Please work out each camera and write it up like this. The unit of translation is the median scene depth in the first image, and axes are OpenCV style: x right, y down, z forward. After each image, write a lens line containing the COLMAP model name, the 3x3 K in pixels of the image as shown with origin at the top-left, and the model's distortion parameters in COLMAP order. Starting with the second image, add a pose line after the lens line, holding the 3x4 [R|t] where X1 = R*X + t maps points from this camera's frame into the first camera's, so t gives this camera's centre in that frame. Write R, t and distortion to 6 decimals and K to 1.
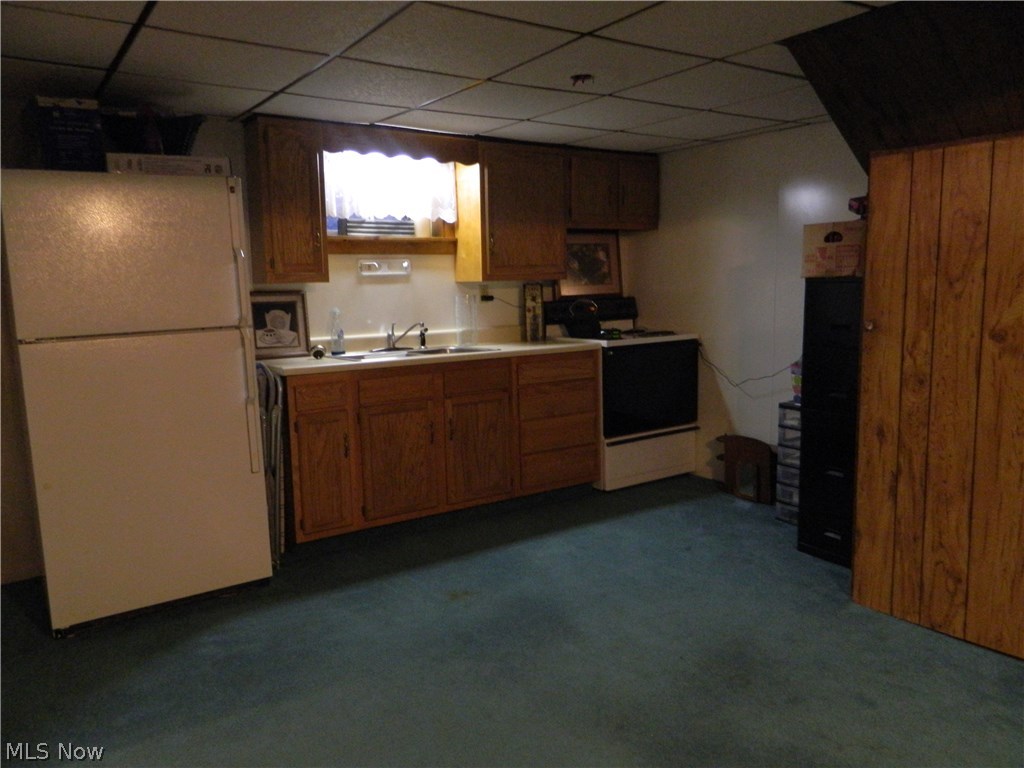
lens RADIAL K [[746.6, 0, 508.3], [0, 746.6, 381.3], [0, 0, 1]] dist [-0.005204, -0.003426]
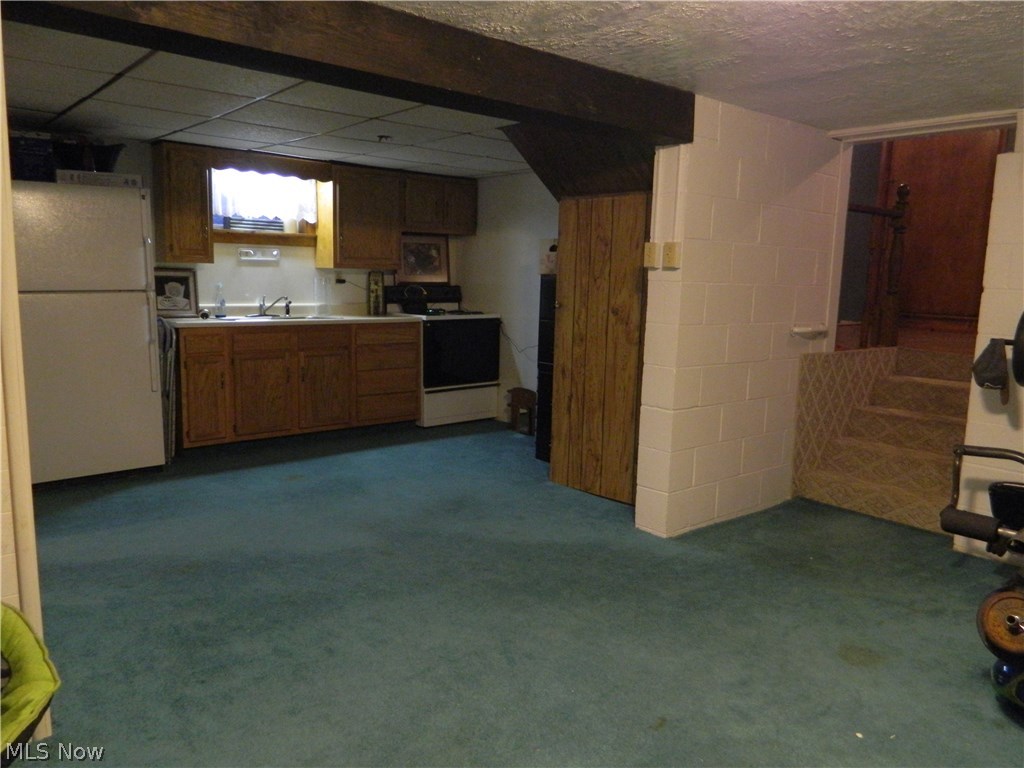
lens RADIAL K [[746.6, 0, 508.3], [0, 746.6, 381.3], [0, 0, 1]] dist [-0.005204, -0.003426]
pose [[0.992737, 0.027089, 0.117216, 0.133306], [-0.027968, 0.999592, 0.005857, 0.056963], [-0.117010, -0.009092, 0.993089, -0.400098]]
